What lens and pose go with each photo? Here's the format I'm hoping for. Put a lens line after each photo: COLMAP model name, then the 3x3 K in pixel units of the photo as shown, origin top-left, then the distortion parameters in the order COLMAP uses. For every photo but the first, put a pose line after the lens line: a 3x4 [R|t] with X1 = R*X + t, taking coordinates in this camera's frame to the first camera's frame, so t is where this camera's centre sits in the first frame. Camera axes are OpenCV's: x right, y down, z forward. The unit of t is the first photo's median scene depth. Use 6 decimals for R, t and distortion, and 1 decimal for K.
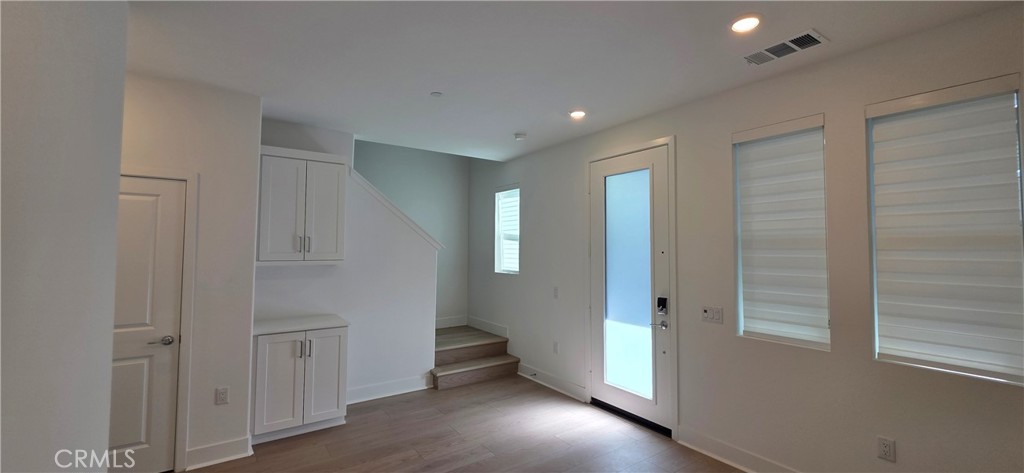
lens RADIAL K [[411.4, 0, 507.8], [0, 411.4, 229.1], [0, 0, 1]] dist [0.003319, -0.000226]
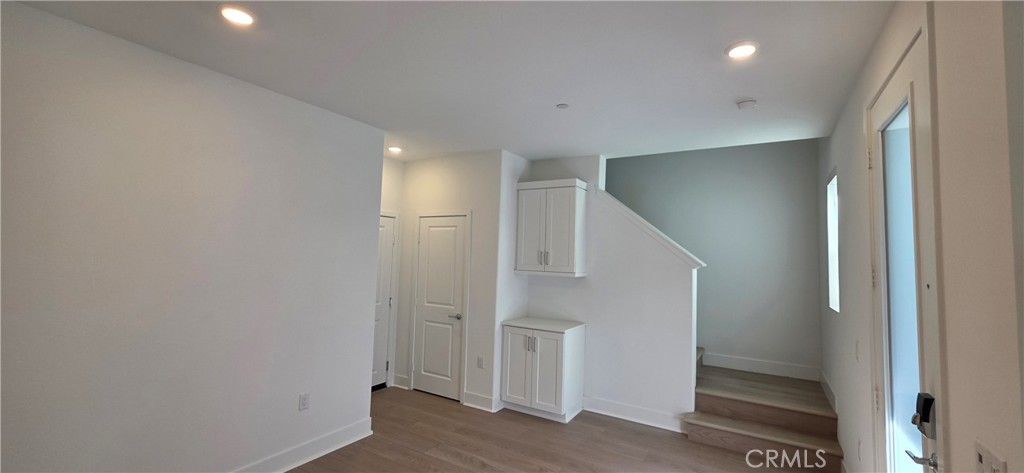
lens RADIAL K [[411.4, 0, 507.8], [0, 411.4, 229.1], [0, 0, 1]] dist [0.003319, -0.000226]
pose [[0.394192, -0.053773, -0.917454, 0.598152], [0.016639, 0.998541, -0.051376, 0.013406], [0.918878, 0.004987, 0.394511, 0.447995]]
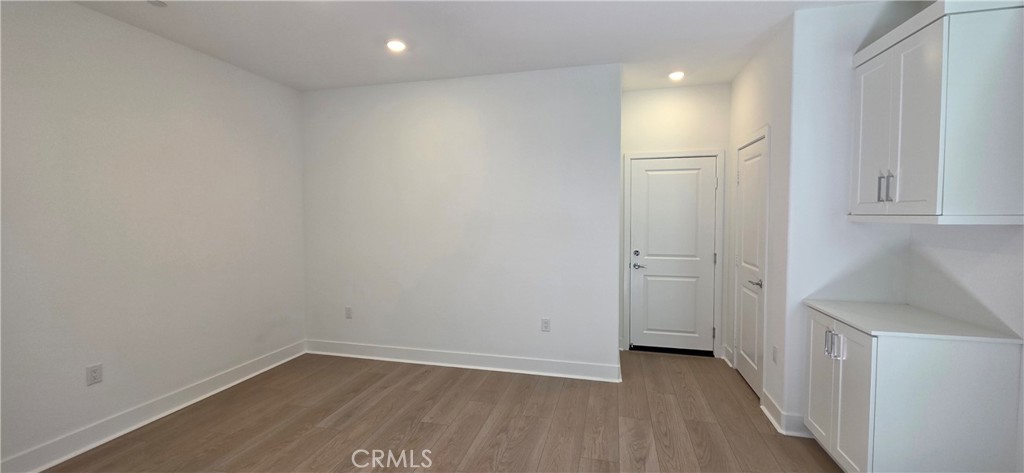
lens RADIAL K [[411.4, 0, 507.8], [0, 411.4, 229.1], [0, 0, 1]] dist [0.003319, -0.000226]
pose [[-0.756716, 0.021114, -0.653403, 0.338393], [0.026304, 0.999652, 0.001840, 0.085458], [0.653214, -0.015795, -0.757008, 1.148210]]
